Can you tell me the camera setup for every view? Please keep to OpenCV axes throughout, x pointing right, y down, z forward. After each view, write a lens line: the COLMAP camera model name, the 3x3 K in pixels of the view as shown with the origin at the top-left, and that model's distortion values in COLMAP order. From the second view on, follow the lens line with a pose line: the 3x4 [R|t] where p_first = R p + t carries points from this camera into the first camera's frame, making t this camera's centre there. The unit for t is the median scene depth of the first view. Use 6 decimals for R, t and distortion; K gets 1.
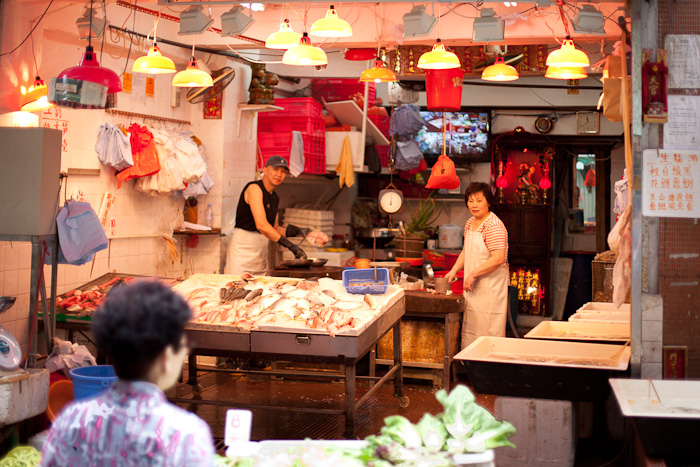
lens RADIAL K [[1050.3, 0, 350.0], [0, 1050.3, 233.5], [0, 0, 1]] dist [-0.022420, -0.007905]
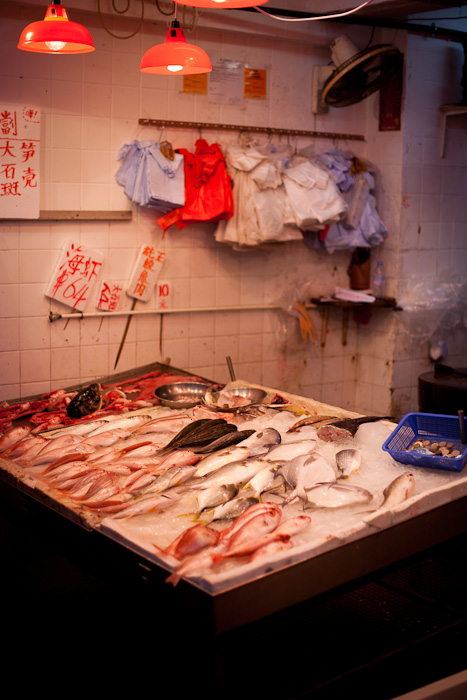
lens RADIAL K [[1050.3, 0, 233.5], [0, 1050.3, 350.0], [0, 0, 1]] dist [-0.022420, -0.007905]
pose [[0.825354, 0.083764, -0.558367, 0.147598], [-0.034402, 0.994557, 0.098349, -0.030728], [0.563566, -0.061964, 0.823744, 0.359071]]
